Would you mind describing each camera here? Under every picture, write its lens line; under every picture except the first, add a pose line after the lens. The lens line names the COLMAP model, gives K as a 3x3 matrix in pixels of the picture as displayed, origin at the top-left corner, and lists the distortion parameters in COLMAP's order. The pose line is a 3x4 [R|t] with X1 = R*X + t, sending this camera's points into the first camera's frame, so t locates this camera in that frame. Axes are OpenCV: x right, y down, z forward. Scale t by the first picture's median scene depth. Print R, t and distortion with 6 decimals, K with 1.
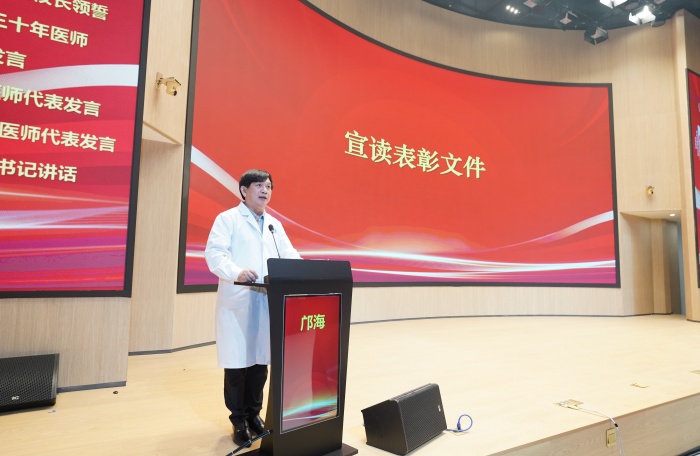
lens RADIAL K [[414.3, 0, 346.8], [0, 414.3, 237.0], [0, 0, 1]] dist [-0.009104, -0.001973]
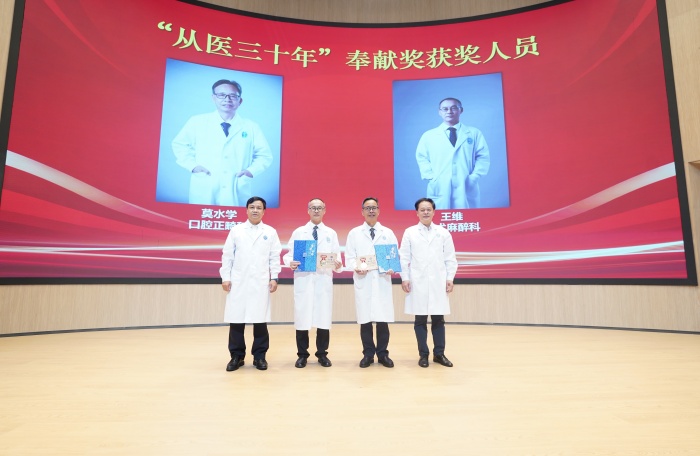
lens RADIAL K [[337.5, 0, 371.0], [0, 337.5, 238.6], [0, 0, 1]] dist [-0.030339, -0.001189]
pose [[0.891029, -0.059621, -0.450014, 0.463420], [0.048709, 0.998171, -0.035800, 0.048970], [0.451326, 0.009979, 0.892304, 0.360871]]
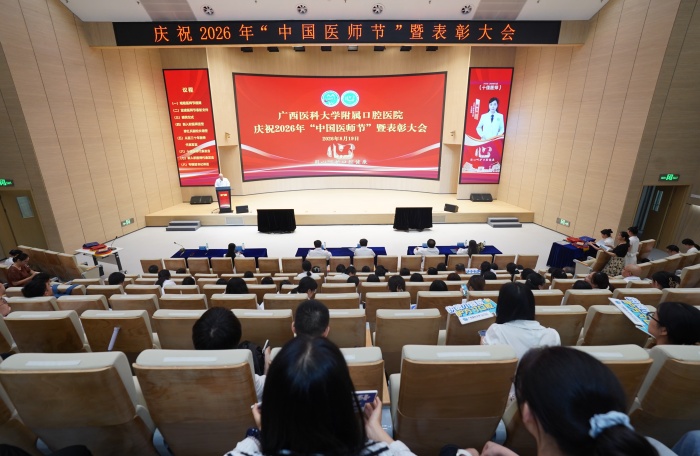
lens RADIAL K [[324.6, 0, 351.2], [0, 324.6, 231.2], [0, 0, 1]] dist [-0.034702, 0.000743]
pose [[0.881373, 0.125927, -0.455328, 1.065371], [0.056695, 0.928659, 0.366577, -0.272793], [0.469006, -0.348906, 0.811355, -0.656966]]
